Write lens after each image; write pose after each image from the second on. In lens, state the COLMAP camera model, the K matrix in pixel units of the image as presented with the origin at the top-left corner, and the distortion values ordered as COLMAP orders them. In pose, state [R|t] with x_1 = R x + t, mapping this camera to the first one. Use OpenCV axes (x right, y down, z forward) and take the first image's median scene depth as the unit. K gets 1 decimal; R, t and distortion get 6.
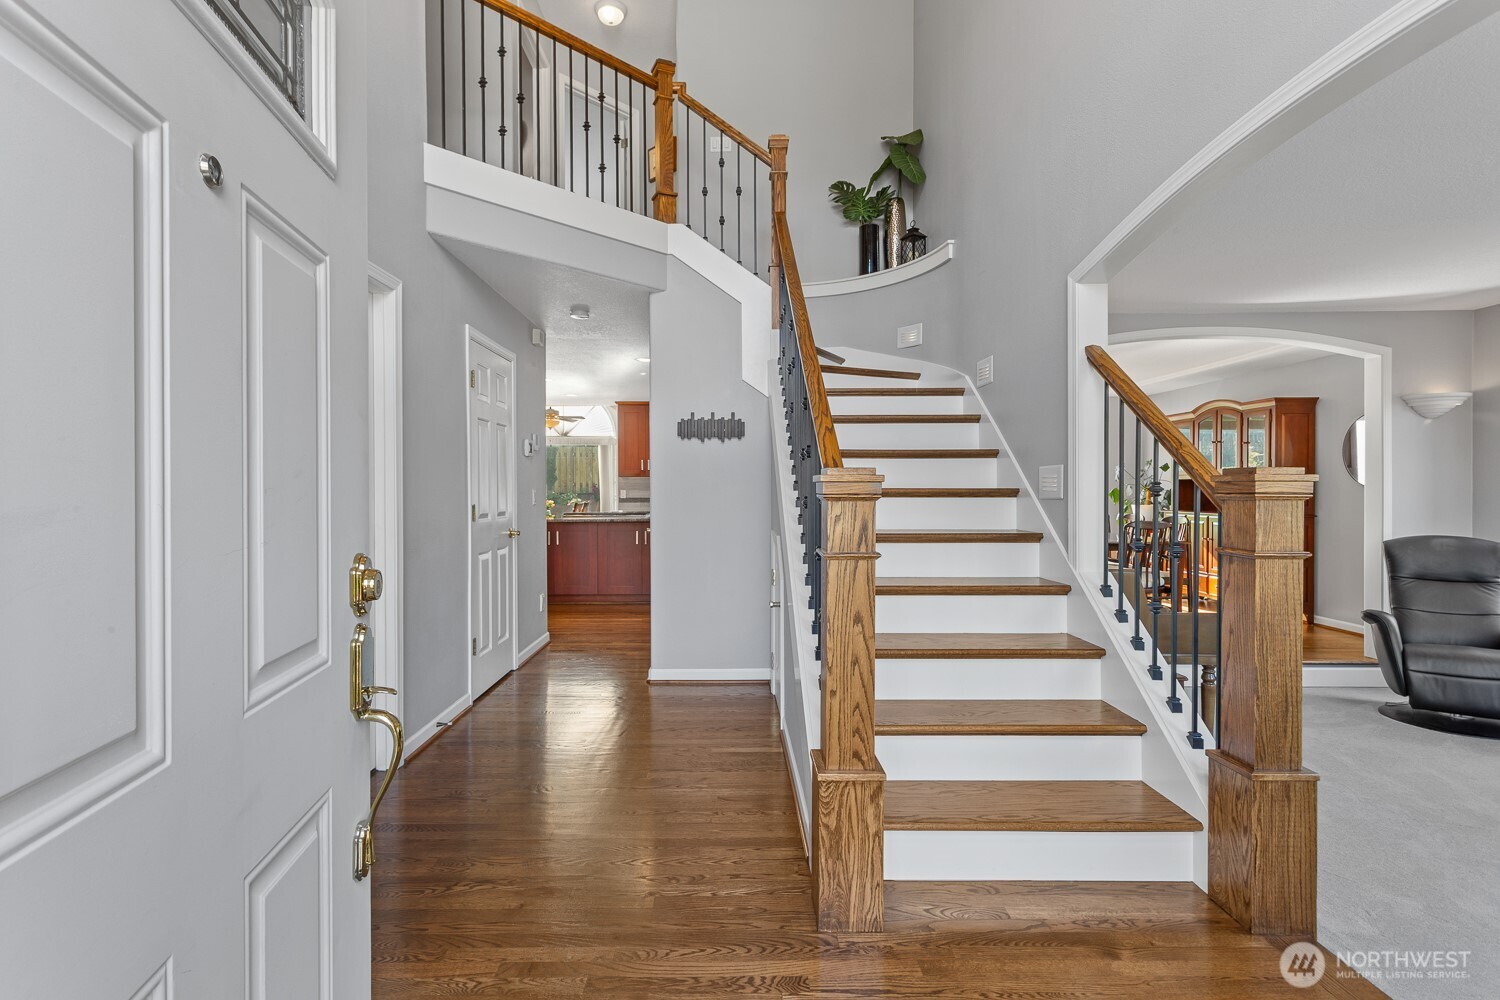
lens RADIAL K [[716.0, 0, 726.0], [0, 716.0, 493.4], [0, 0, 1]] dist [0.004918, -0.000989]
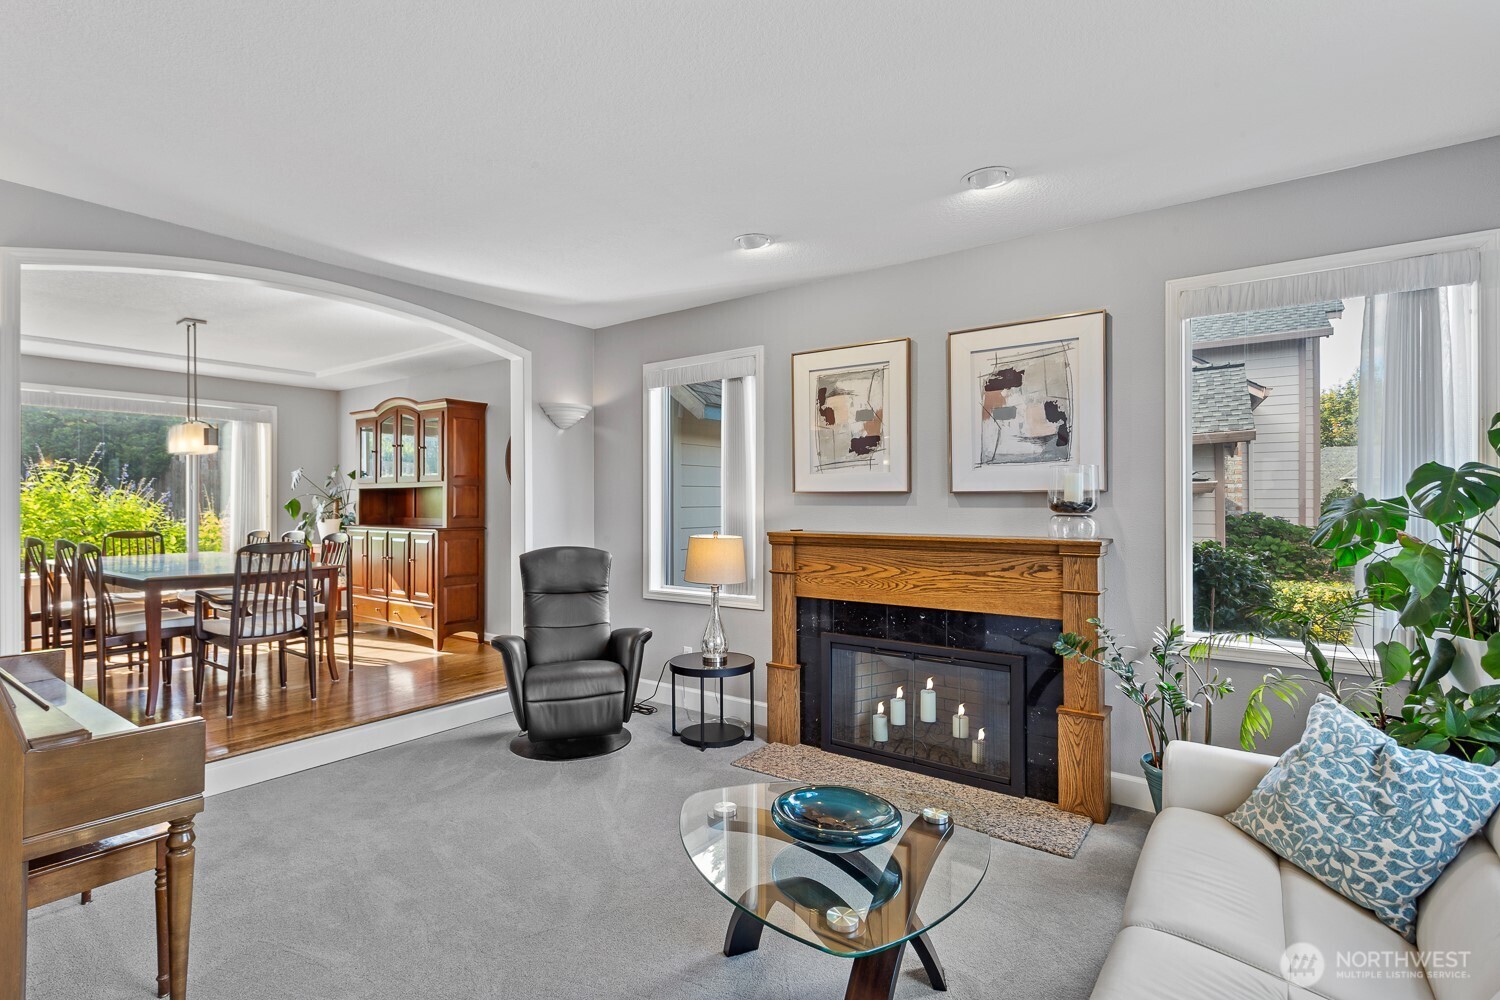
lens RADIAL K [[716.0, 0, 726.0], [0, 716.0, 493.4], [0, 0, 1]] dist [0.004918, -0.000989]
pose [[0.598526, 0.013115, 0.800996, 0.322886], [0.001669, 0.999843, -0.017618, 0.003472], [-0.801102, 0.011882, 0.598410, 0.225930]]
